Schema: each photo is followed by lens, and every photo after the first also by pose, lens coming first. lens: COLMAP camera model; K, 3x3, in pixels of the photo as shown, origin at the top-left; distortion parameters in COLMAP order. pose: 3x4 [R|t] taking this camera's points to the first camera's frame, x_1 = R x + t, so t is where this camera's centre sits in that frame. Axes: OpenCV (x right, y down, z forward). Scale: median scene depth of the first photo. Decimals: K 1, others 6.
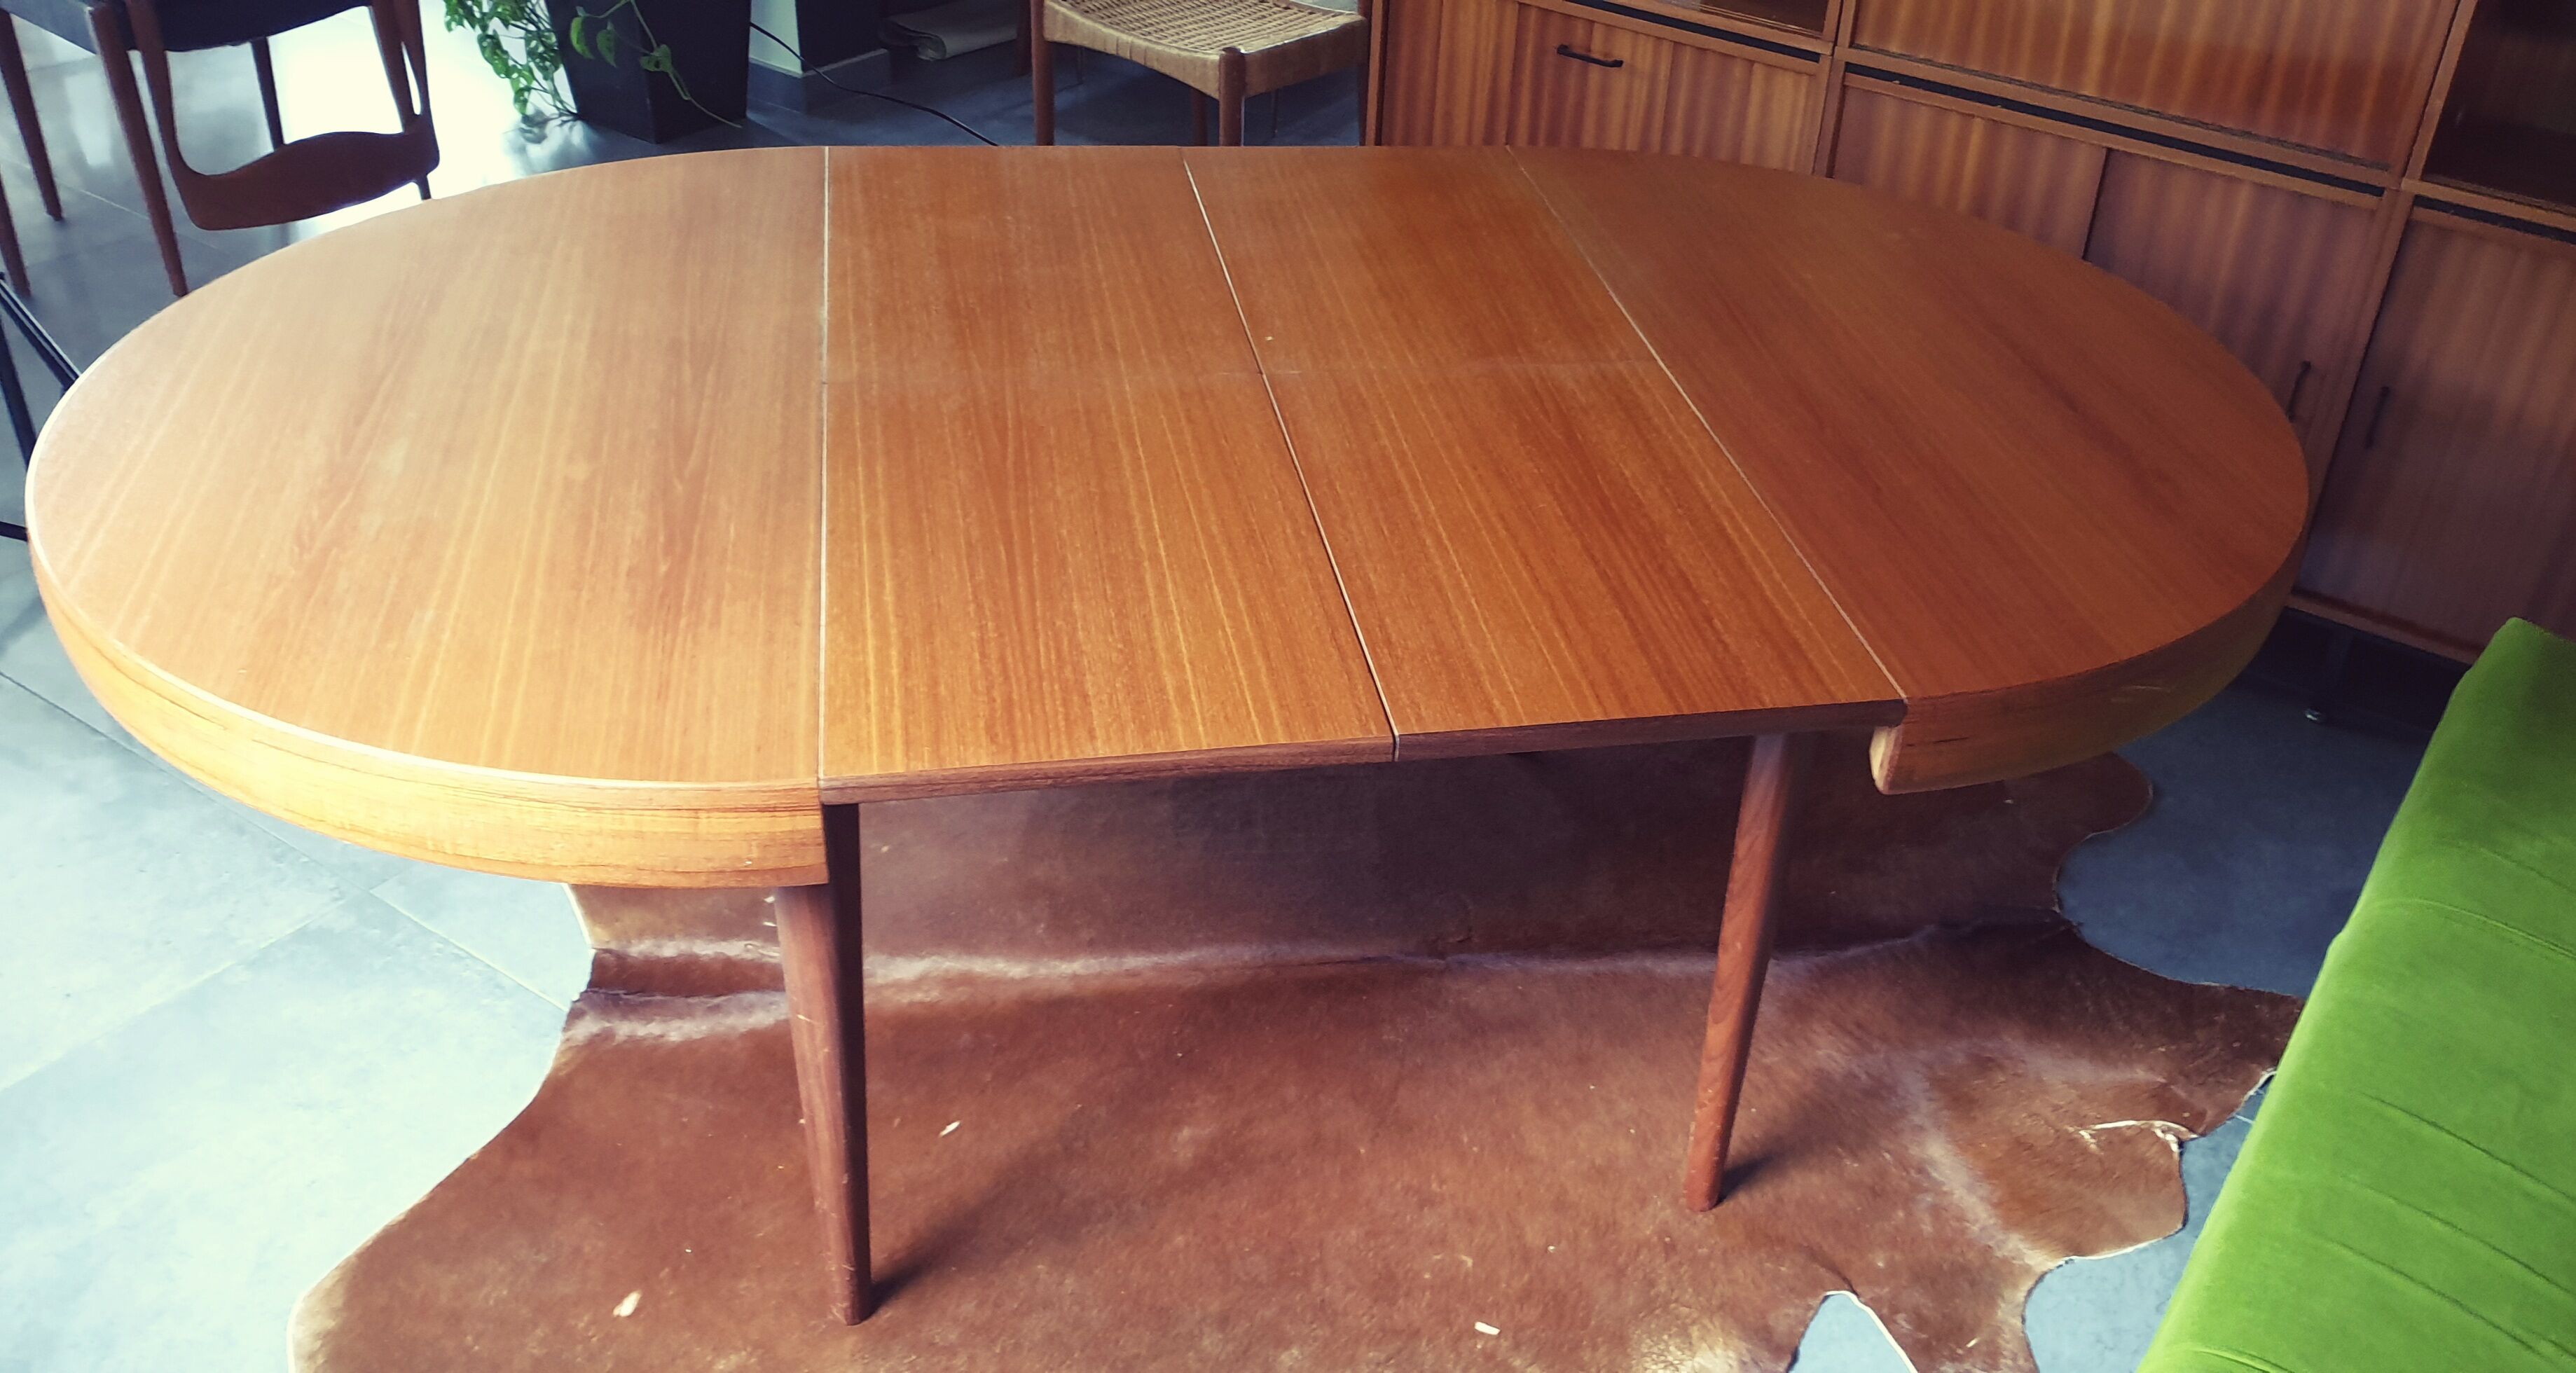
lens RADIAL K [[2294.5, 0, 1379.5], [0, 2294.5, 622.5], [0, 0, 1]] dist [0.000839, -0.007118]
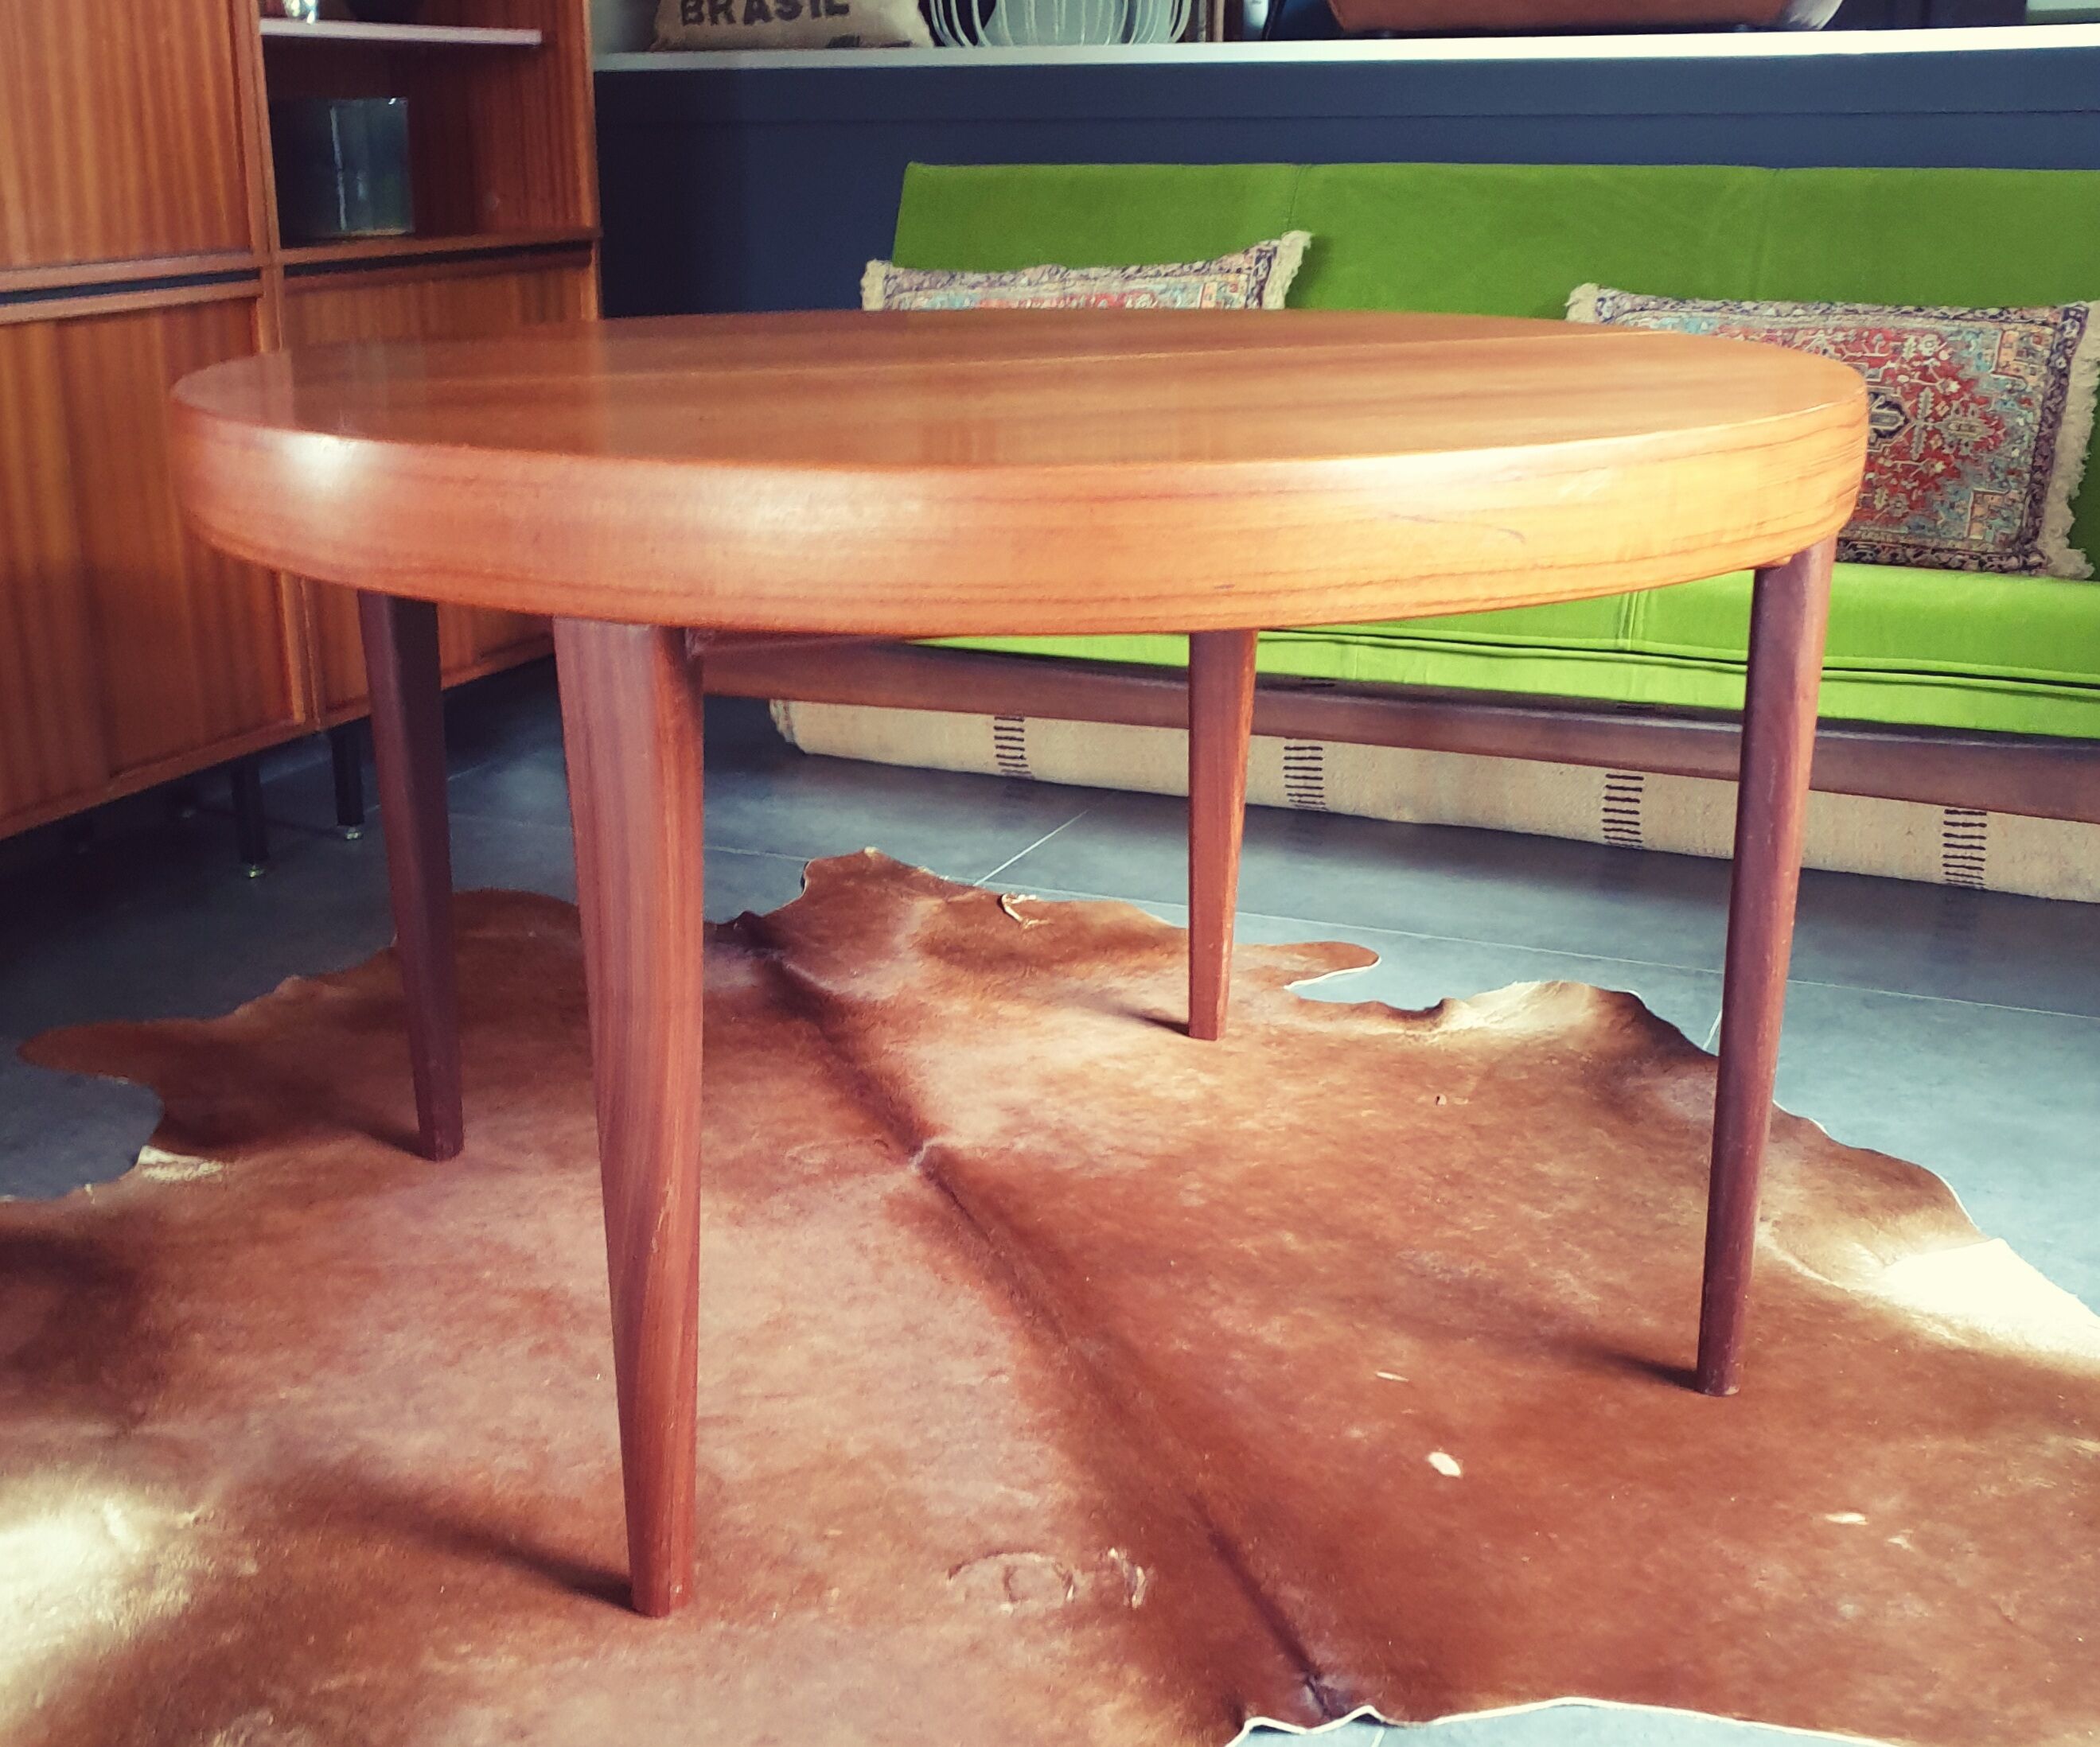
lens RADIAL K [[2551.6, 0, 999.7], [0, 2551.6, 980.3], [0, 0, 1]] dist [0.026970, -0.108992]
pose [[-0.186484, -0.368463, 0.910746, -0.944159], [0.500171, 0.762276, 0.410810, -0.314631], [-0.845608, 0.532138, 0.042142, 1.065825]]
